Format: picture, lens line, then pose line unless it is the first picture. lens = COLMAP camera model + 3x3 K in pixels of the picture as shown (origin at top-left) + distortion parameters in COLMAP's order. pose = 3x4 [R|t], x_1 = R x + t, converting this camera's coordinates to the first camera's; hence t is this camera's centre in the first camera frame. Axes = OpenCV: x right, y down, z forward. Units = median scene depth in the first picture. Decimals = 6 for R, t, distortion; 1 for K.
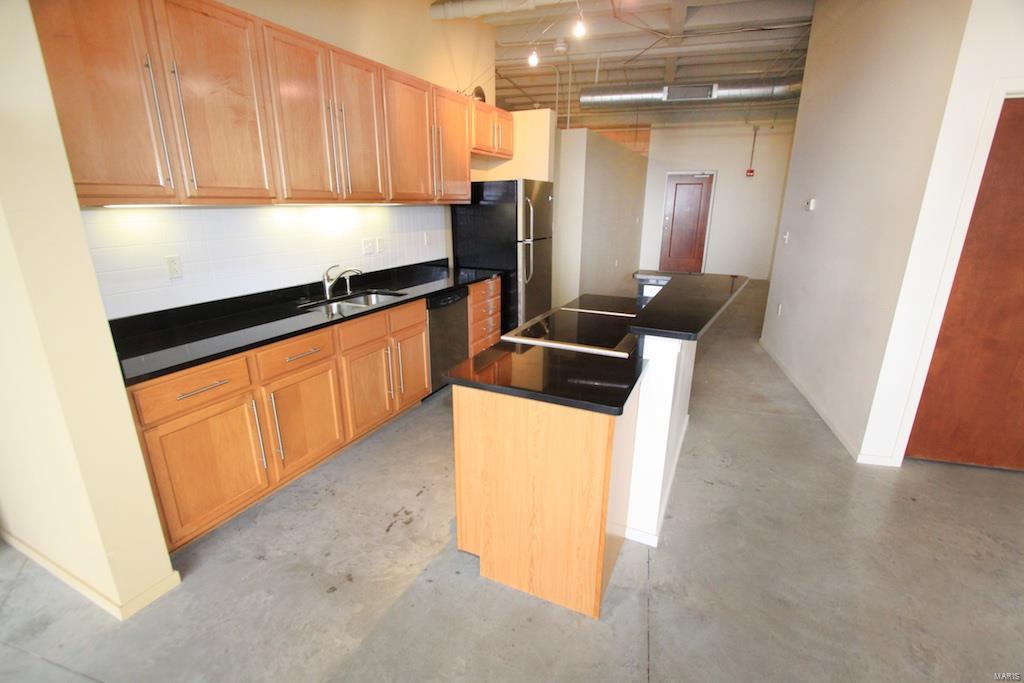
lens RADIAL K [[465.3, 0, 512.0], [0, 465.3, 341.5], [0, 0, 1]] dist [-0.000145, -0.000051]
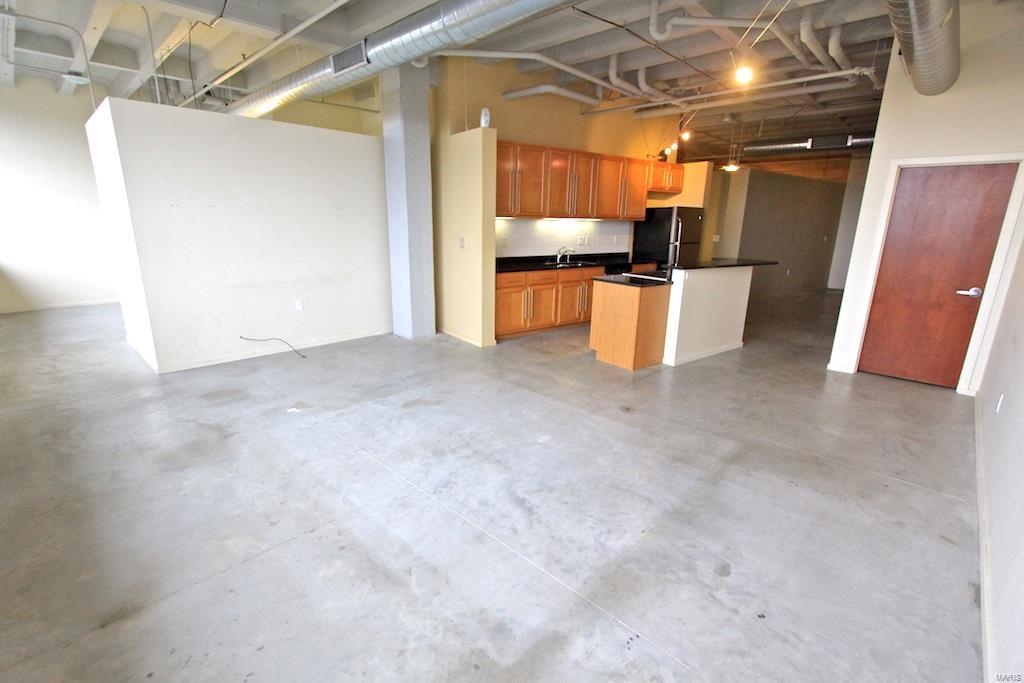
lens RADIAL K [[465.3, 0, 512.0], [0, 465.3, 341.5], [0, 0, 1]] dist [-0.000145, -0.000051]
pose [[0.883065, 0.130674, -0.450689, 0.365952], [-0.148628, 0.988883, -0.004498, 0.262940], [0.445091, 0.070957, 0.892670, -0.833855]]
